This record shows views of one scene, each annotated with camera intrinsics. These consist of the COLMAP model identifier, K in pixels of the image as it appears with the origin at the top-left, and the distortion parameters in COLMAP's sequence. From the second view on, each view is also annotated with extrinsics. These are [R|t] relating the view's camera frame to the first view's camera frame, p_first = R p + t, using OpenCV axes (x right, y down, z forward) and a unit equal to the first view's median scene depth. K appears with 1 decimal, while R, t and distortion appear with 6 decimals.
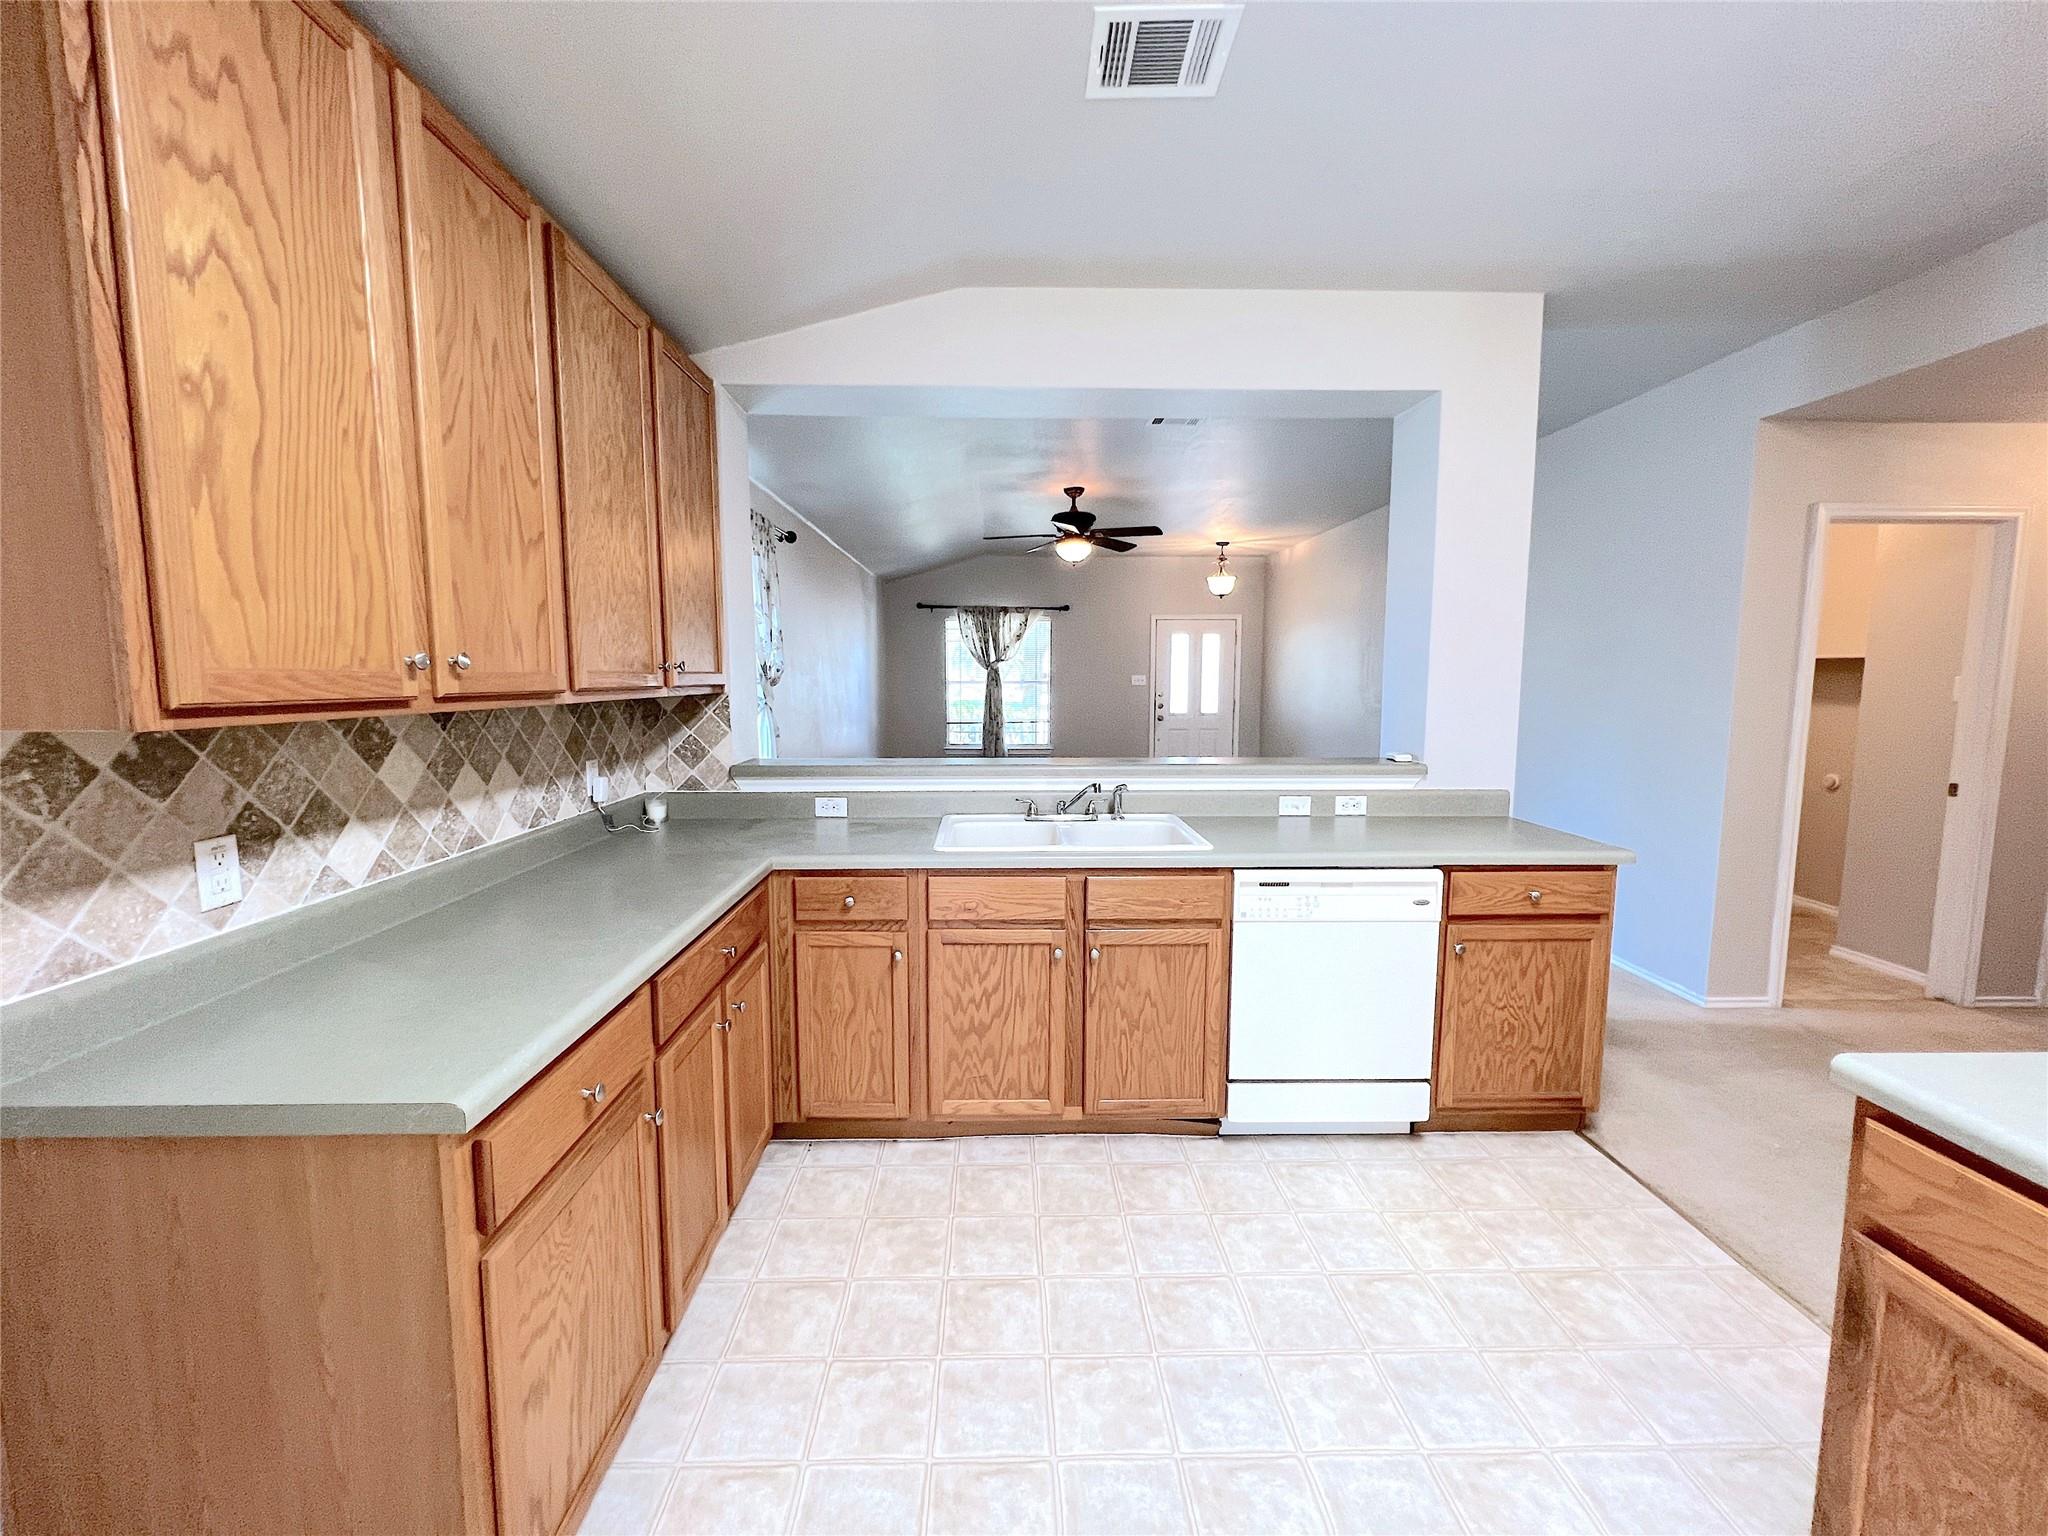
lens RADIAL K [[818.3, 0, 1012.8], [0, 818.3, 758.0], [0, 0, 1]] dist [-0.003524, 0.001304]
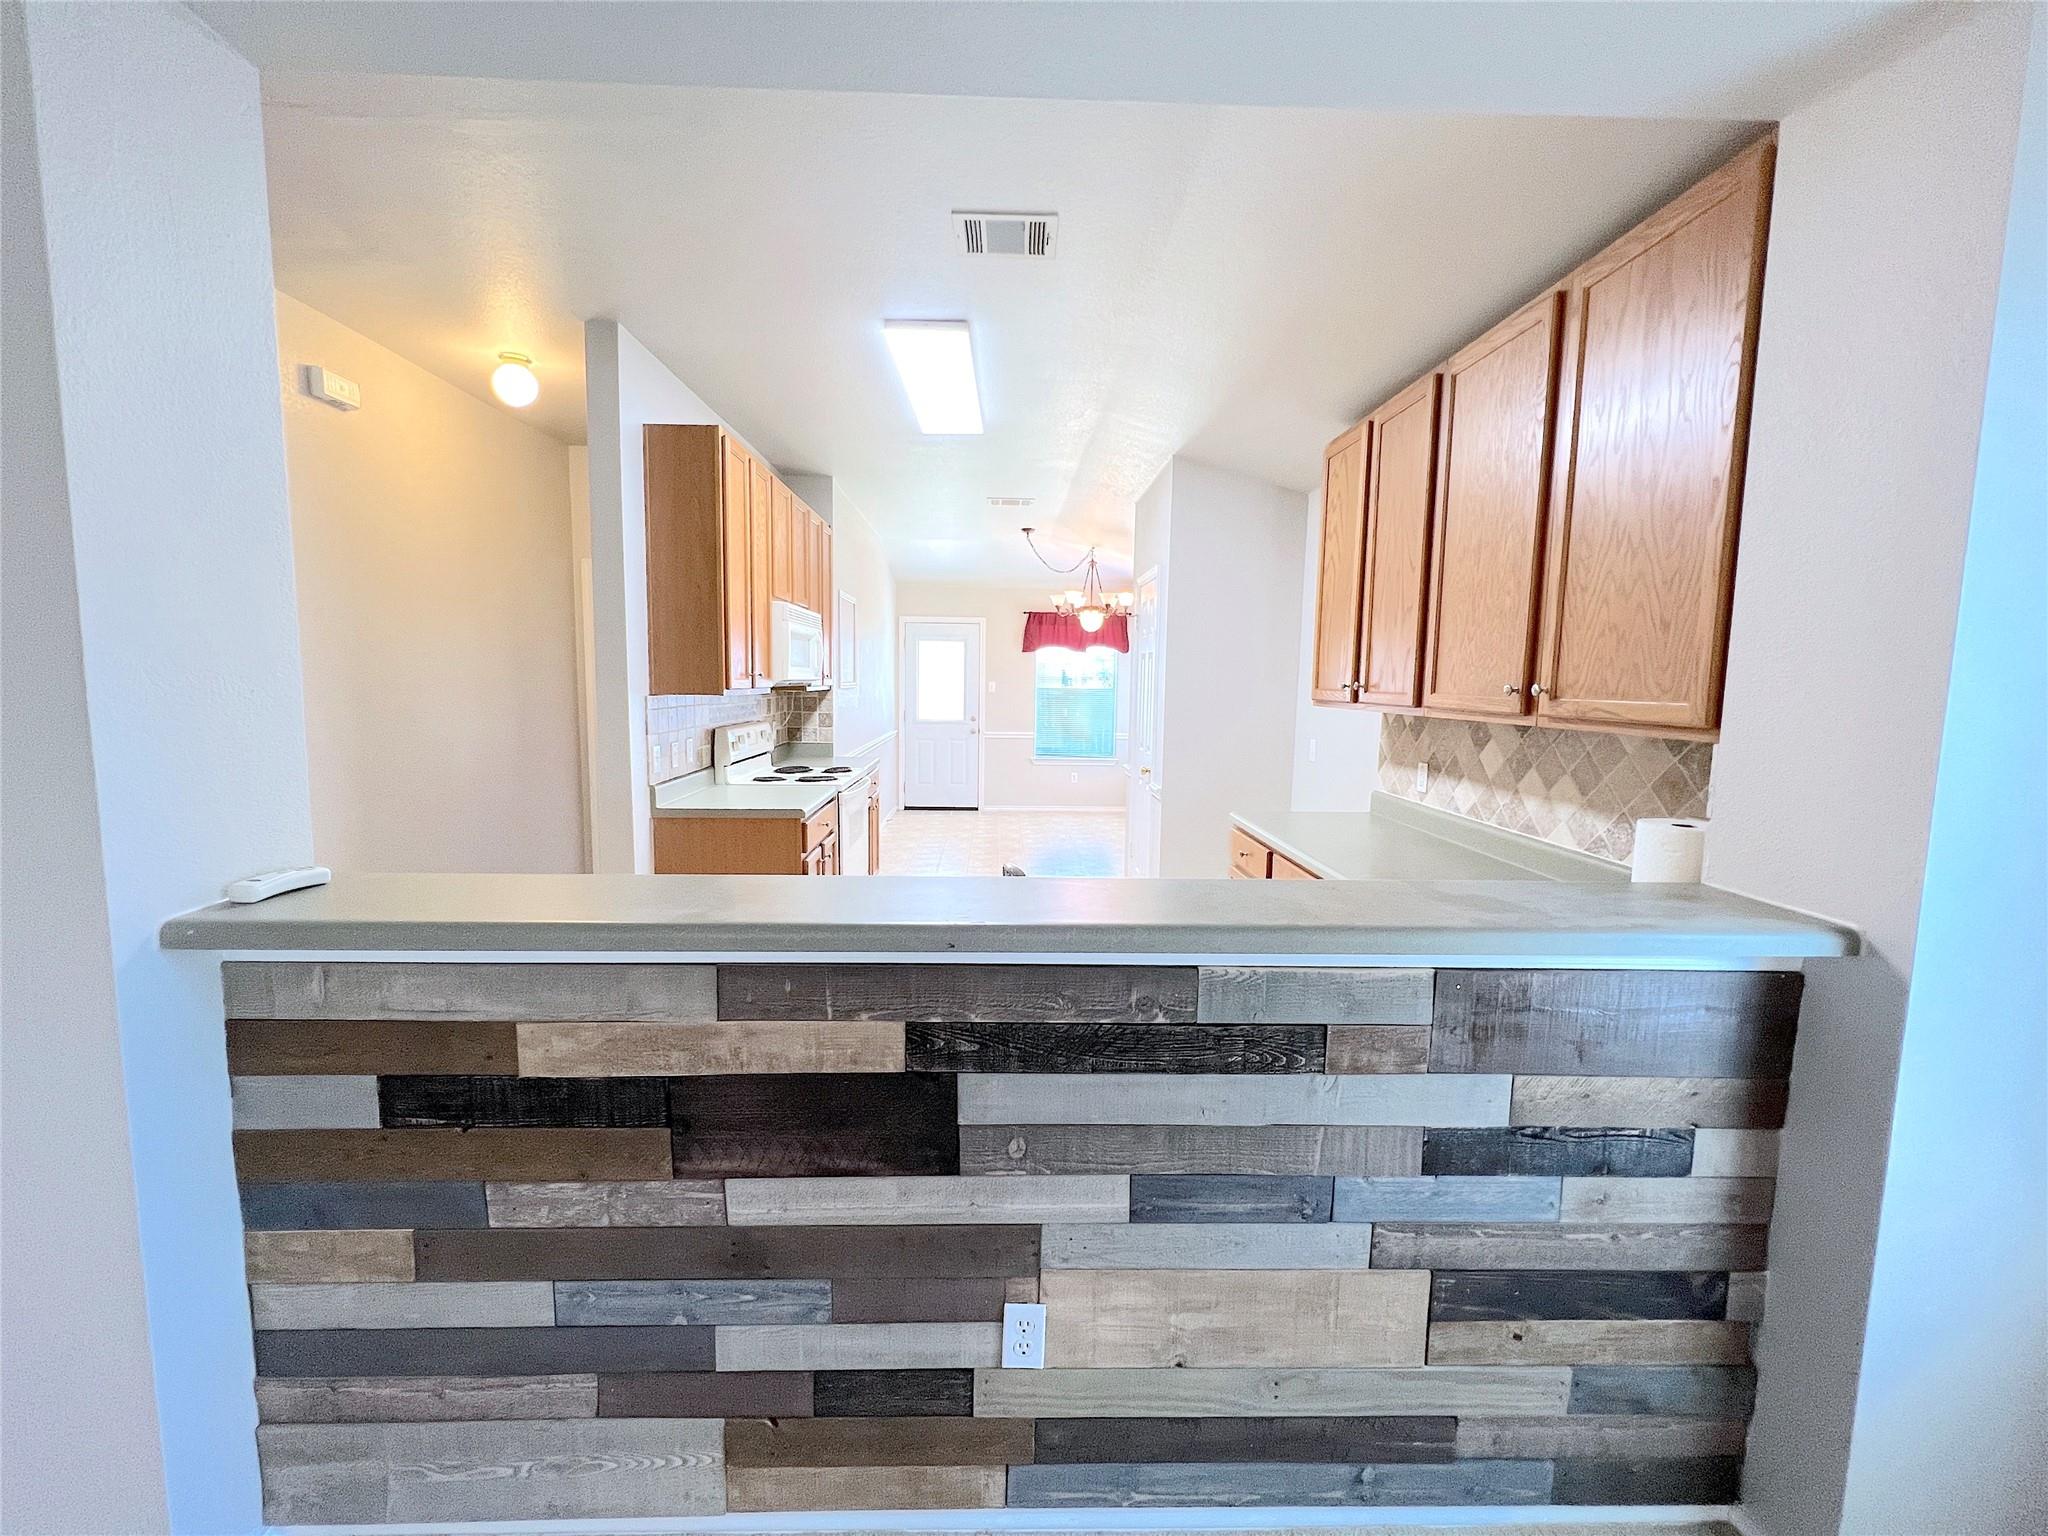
lens RADIAL K [[818.3, 0, 1014.4], [0, 818.3, 757.9], [0, 0, 1]] dist [-0.003524, 0.001304]
pose [[-0.999880, -0.013087, -0.008300, 0.120122], [-0.014479, 0.979815, 0.199380, -0.204012], [0.005523, 0.199476, -0.979887, 1.833615]]
